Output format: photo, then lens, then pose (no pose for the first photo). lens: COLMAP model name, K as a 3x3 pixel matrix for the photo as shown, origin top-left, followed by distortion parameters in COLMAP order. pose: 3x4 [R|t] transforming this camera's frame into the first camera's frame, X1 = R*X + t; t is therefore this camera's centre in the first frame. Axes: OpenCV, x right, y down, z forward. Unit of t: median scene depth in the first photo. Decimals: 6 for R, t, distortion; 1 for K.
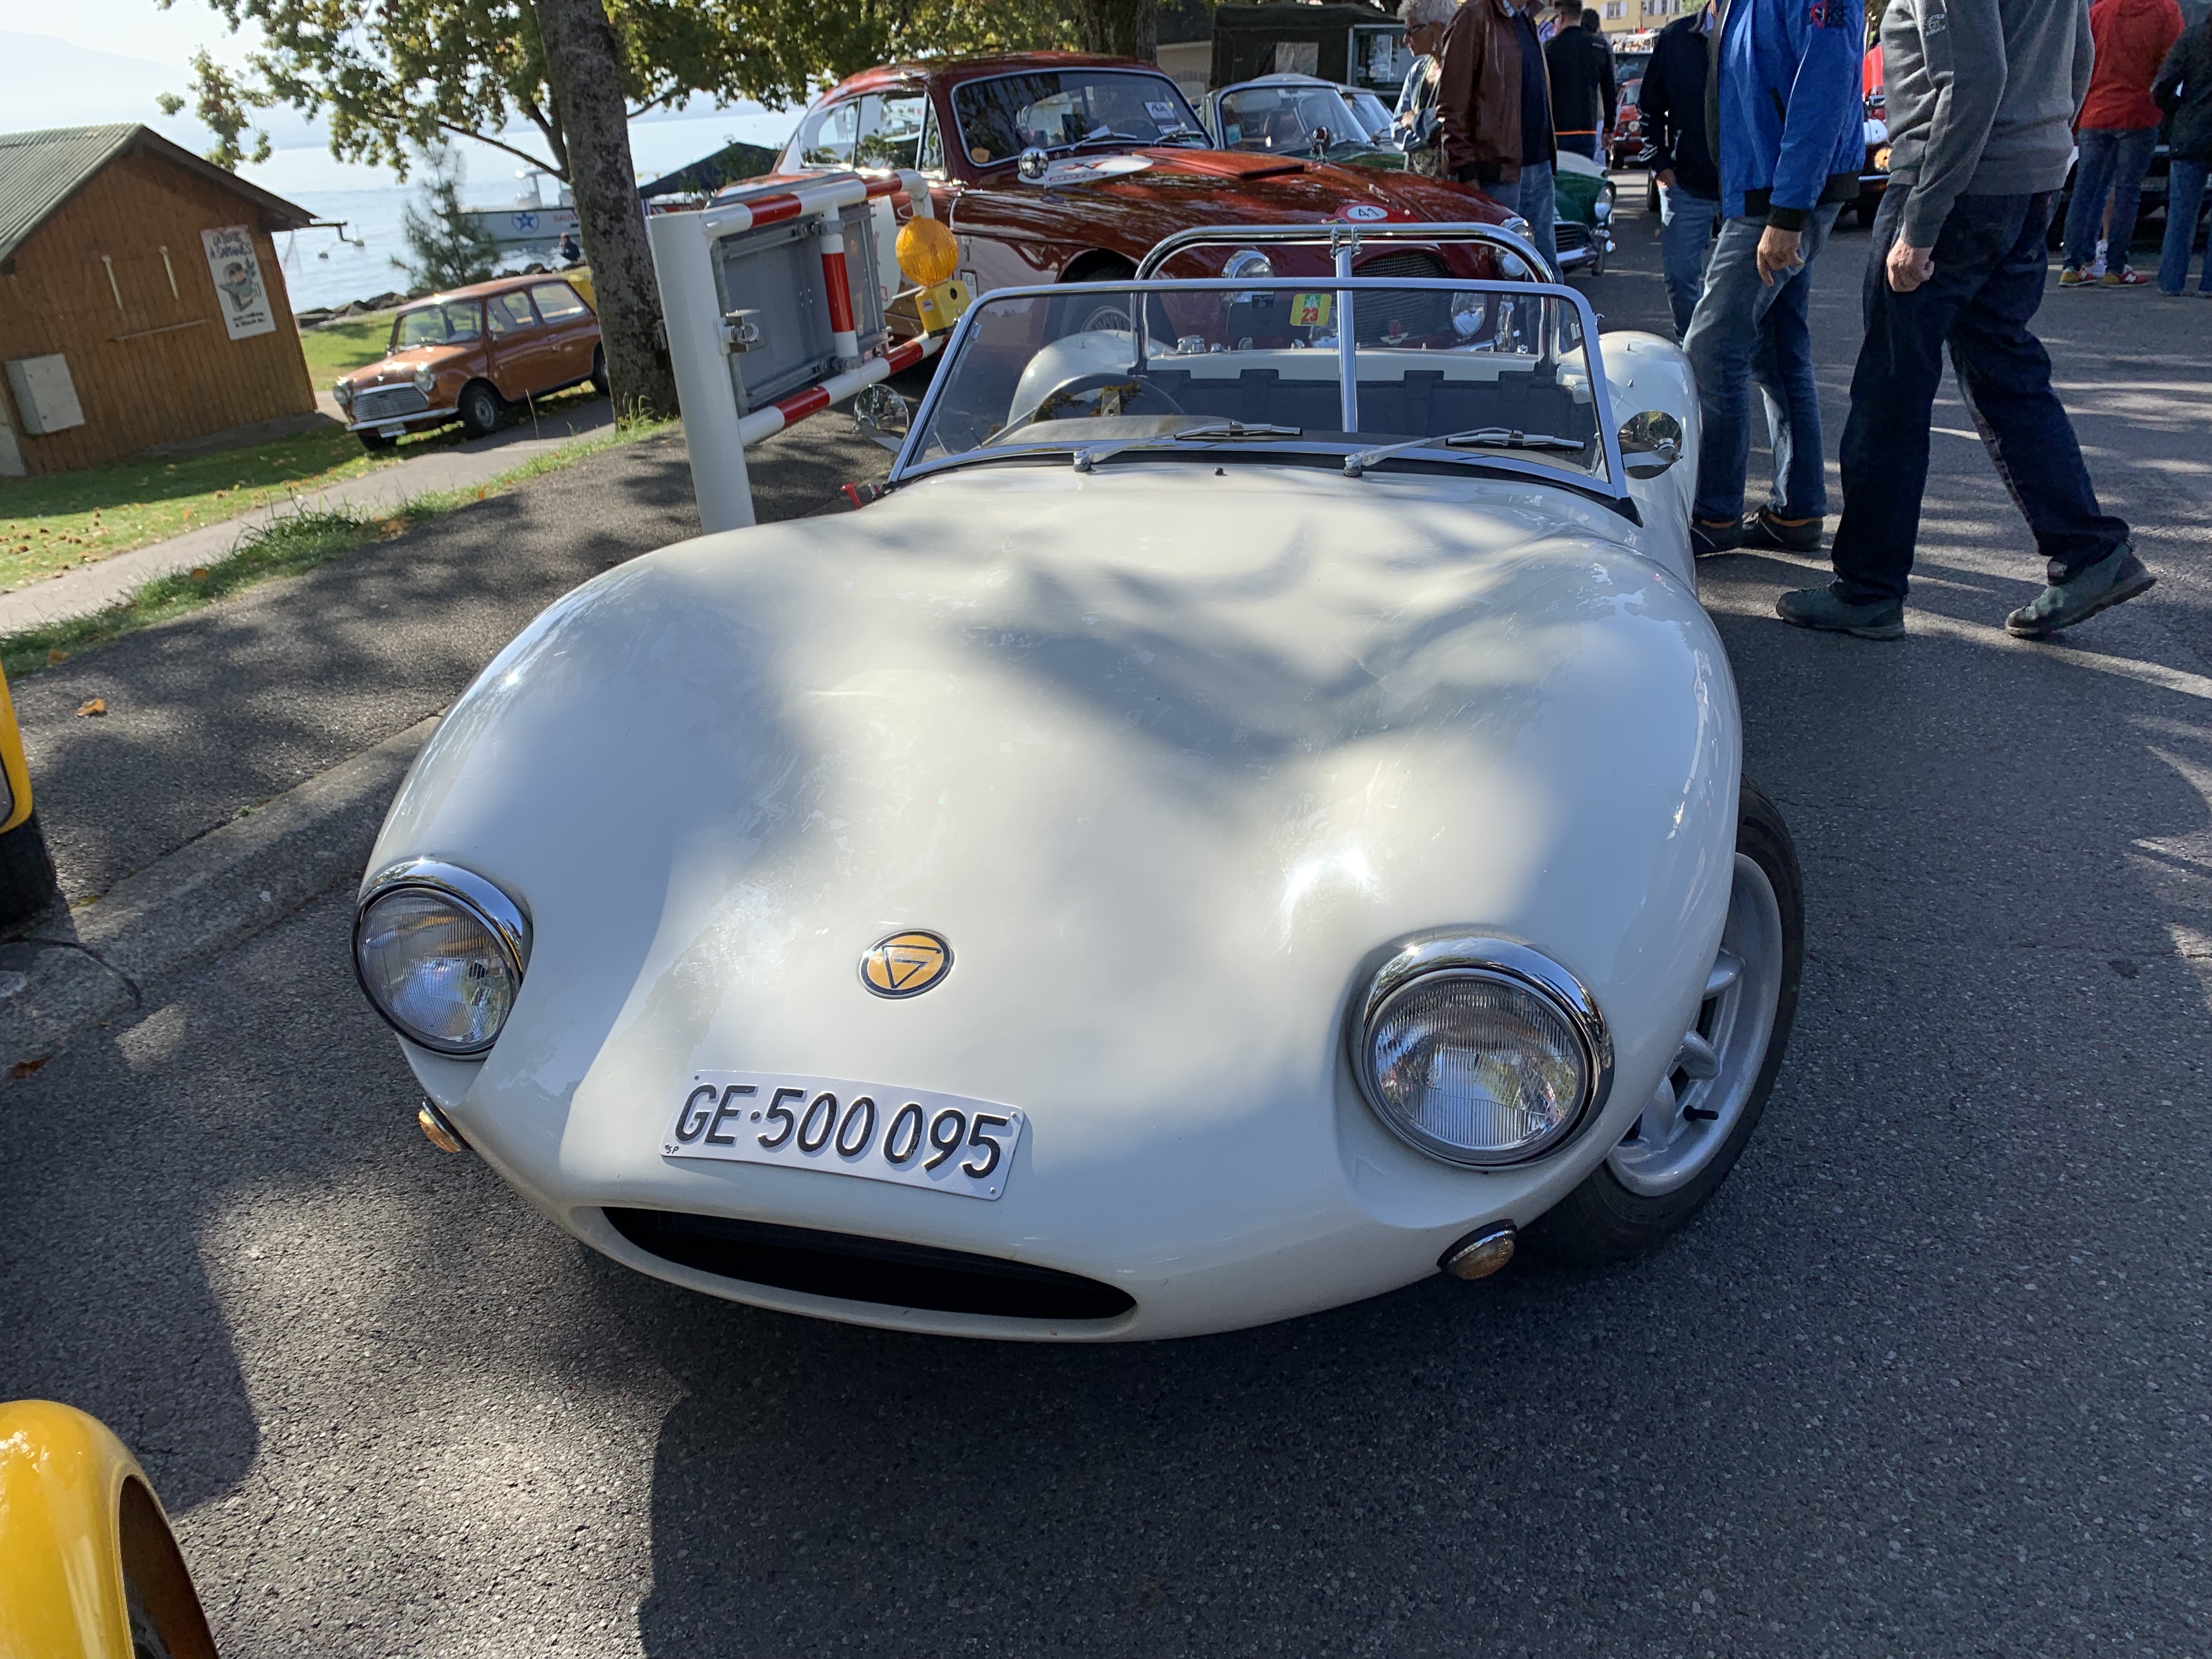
lens RADIAL K [[1716.0, 0, 1106.0], [0, 1716.0, 829.5], [0, 0, 1]] dist [0.001763, 0.007178]
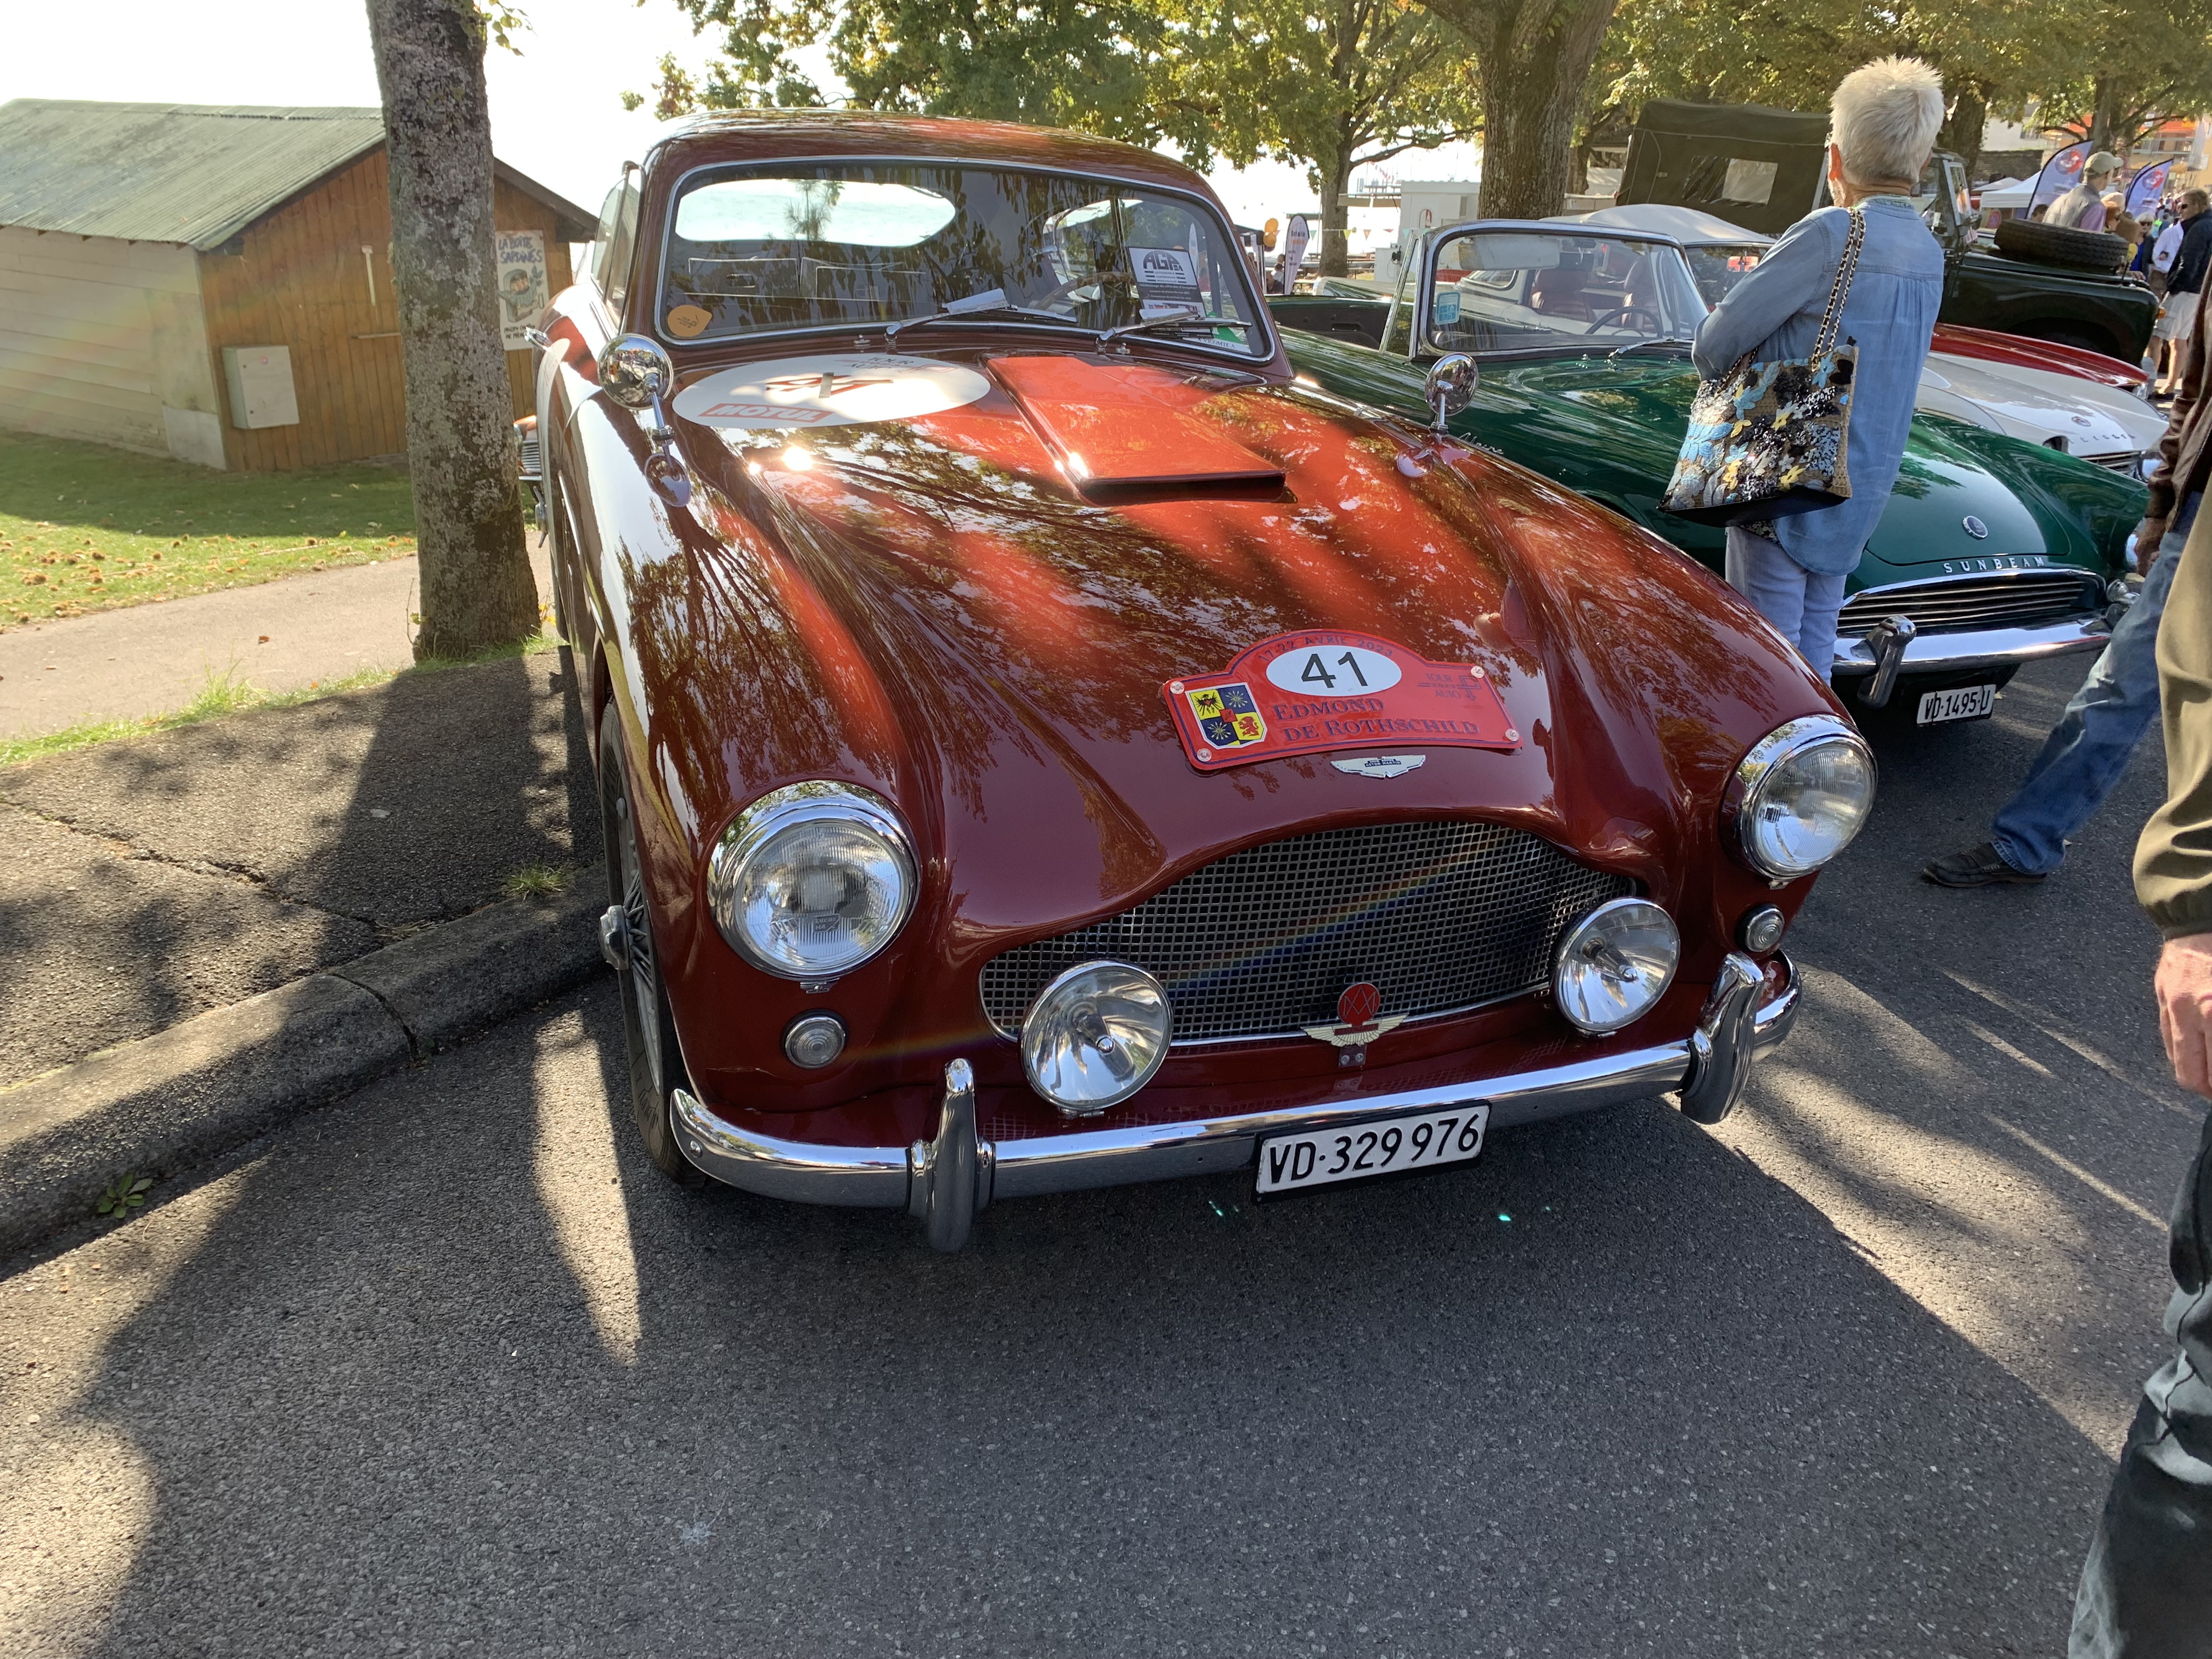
lens RADIAL K [[1686.2, 0, 1106.0], [0, 1686.2, 829.5], [0, 0, 1]] dist [0.009023, 0.010305]
pose [[0.952874, 0.199175, -0.228825, 0.058772], [-0.205495, 0.978650, -0.003882, -0.097134], [0.223166, 0.050722, 0.973460, 0.203662]]
